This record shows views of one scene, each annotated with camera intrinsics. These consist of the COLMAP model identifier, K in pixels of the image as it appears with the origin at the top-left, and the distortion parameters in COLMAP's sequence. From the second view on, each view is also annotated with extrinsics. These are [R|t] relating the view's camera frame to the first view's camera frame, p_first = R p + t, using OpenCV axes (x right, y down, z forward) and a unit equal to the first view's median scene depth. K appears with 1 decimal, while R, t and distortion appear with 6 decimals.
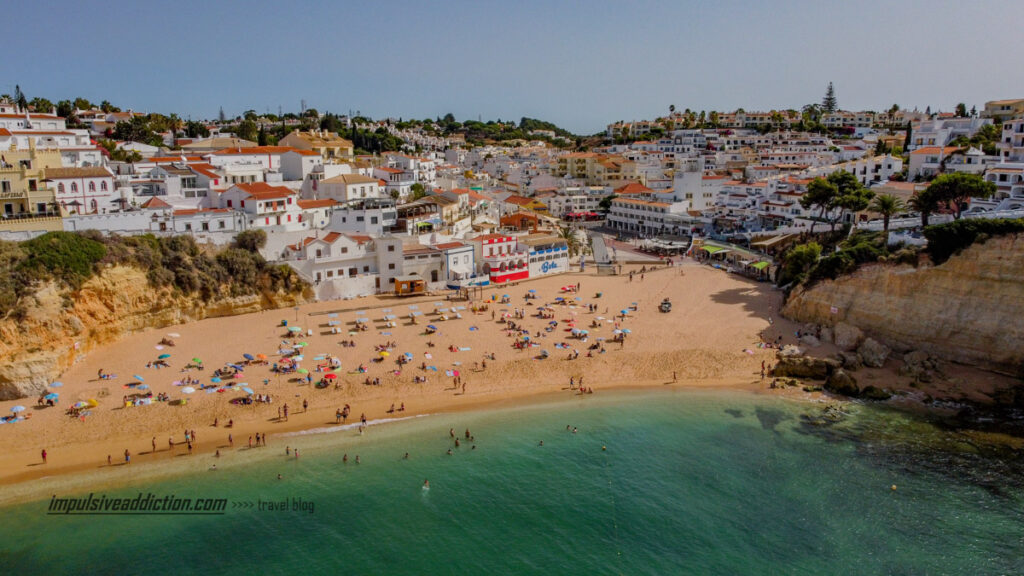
lens RADIAL K [[774.5, 0, 515.4], [0, 774.5, 290.7], [0, 0, 1]] dist [-0.014301, -0.010123]
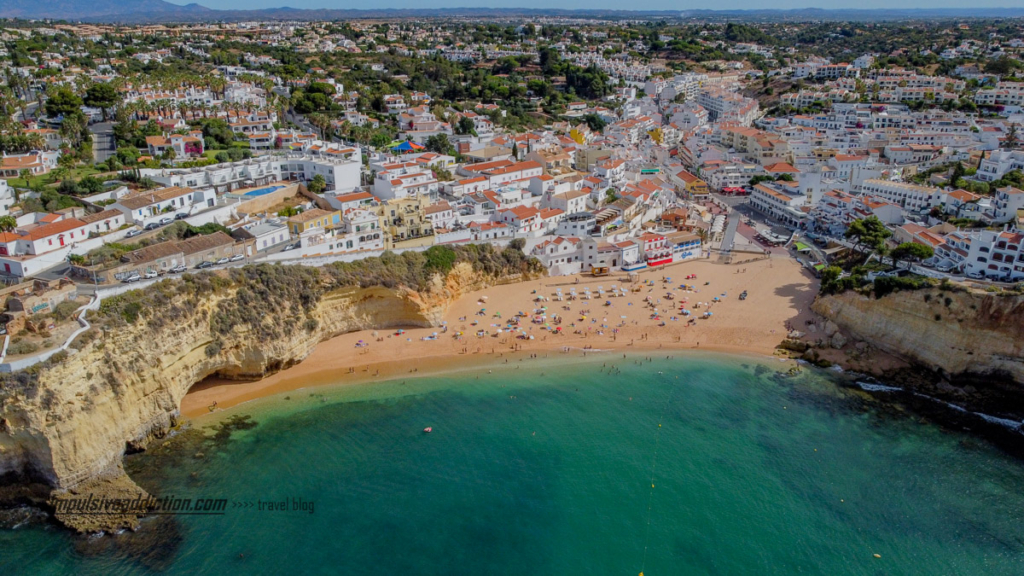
lens RADIAL K [[774.5, 0, 511.9], [0, 774.5, 285.9], [0, 0, 1]] dist [-0.014301, -0.010123]
pose [[0.965393, 0.086543, -0.246021, 0.110245], [-0.048643, 0.986534, 0.156158, -0.235238], [0.256222, -0.138786, 0.956603, -0.762768]]
